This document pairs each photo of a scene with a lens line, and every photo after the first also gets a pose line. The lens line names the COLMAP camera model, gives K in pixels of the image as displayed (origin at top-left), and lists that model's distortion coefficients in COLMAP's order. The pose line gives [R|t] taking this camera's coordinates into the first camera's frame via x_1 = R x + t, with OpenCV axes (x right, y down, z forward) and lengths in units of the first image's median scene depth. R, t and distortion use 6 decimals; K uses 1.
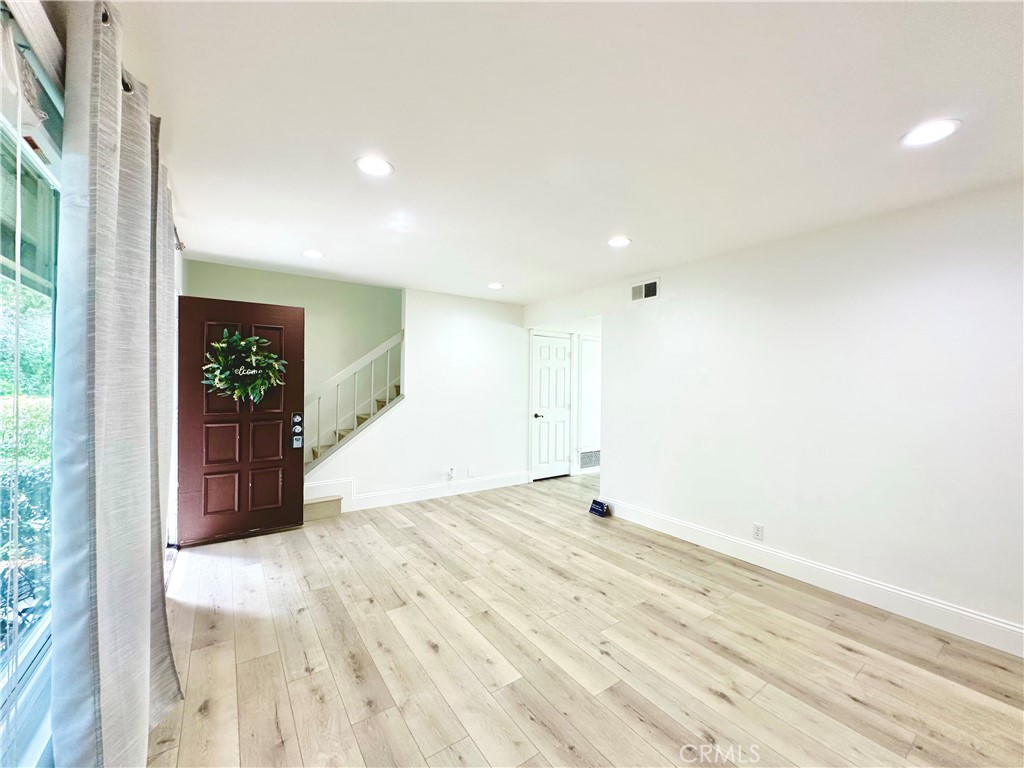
lens RADIAL K [[407.4, 0, 512.0], [0, 407.4, 384.0], [0, 0, 1]] dist [0.000010, 0.000397]
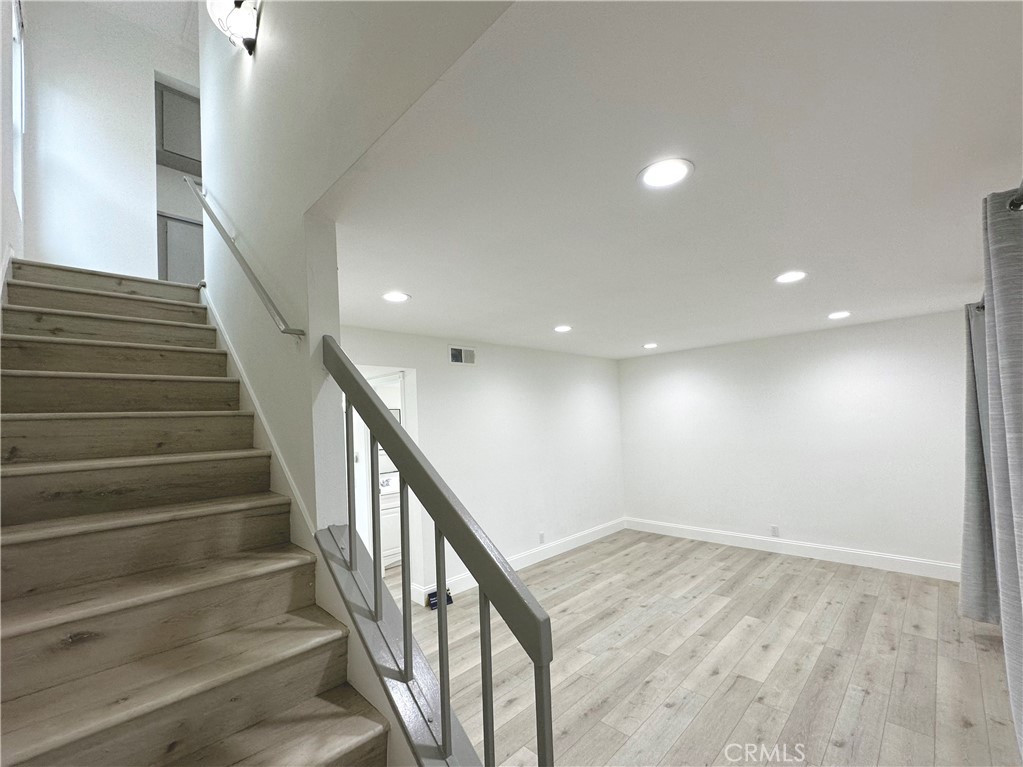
lens RADIAL K [[436.2, 0, 516.6], [0, 436.2, 412.7], [0, 0, 1]] dist [-0.001010, -0.000106]
pose [[-0.179469, 0.016024, 0.983633, -0.997644], [0.039441, 0.999181, -0.009081, -0.091746], [-0.982973, 0.037166, -0.179954, 1.390647]]
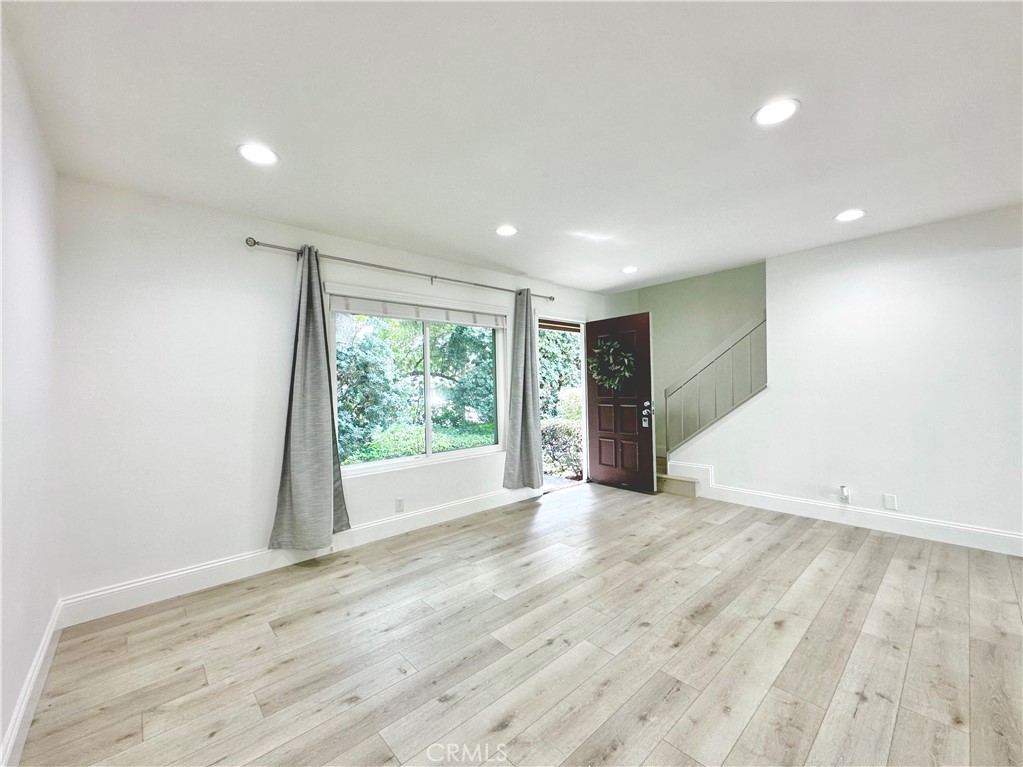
lens RADIAL K [[415.7, 0, 511.5], [0, 415.7, 383.5], [0, 0, 1]] dist [-0.001514, 0.000070]
pose [[0.120370, -0.019247, -0.992542, 0.810966], [0.018962, 0.999674, -0.017085, 0.047885], [0.992548, -0.016764, 0.120696, 0.546190]]
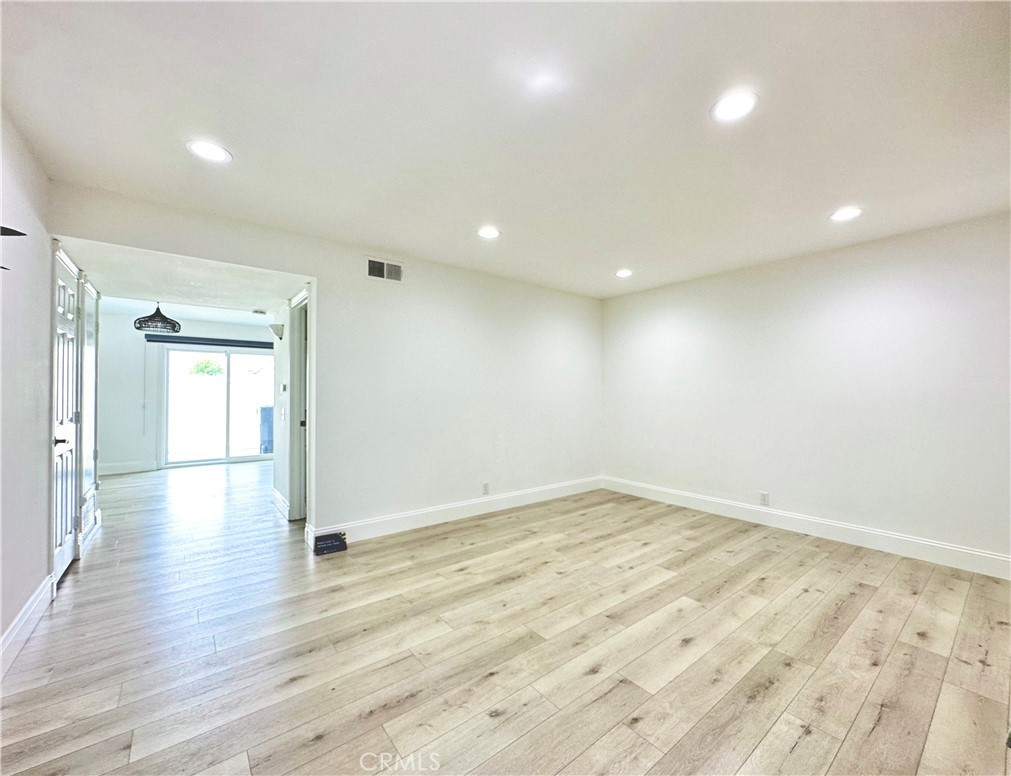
lens RADIAL K [[415.8, 0, 520.7], [0, 415.8, 389.4], [0, 0, 1]] dist [-0.002925, -0.000293]
pose [[-0.073156, 0.000074, 0.997320, -0.777456], [-0.002019, 0.999998, -0.000222, 0.039822], [-0.997318, -0.002029, -0.073156, 1.003742]]
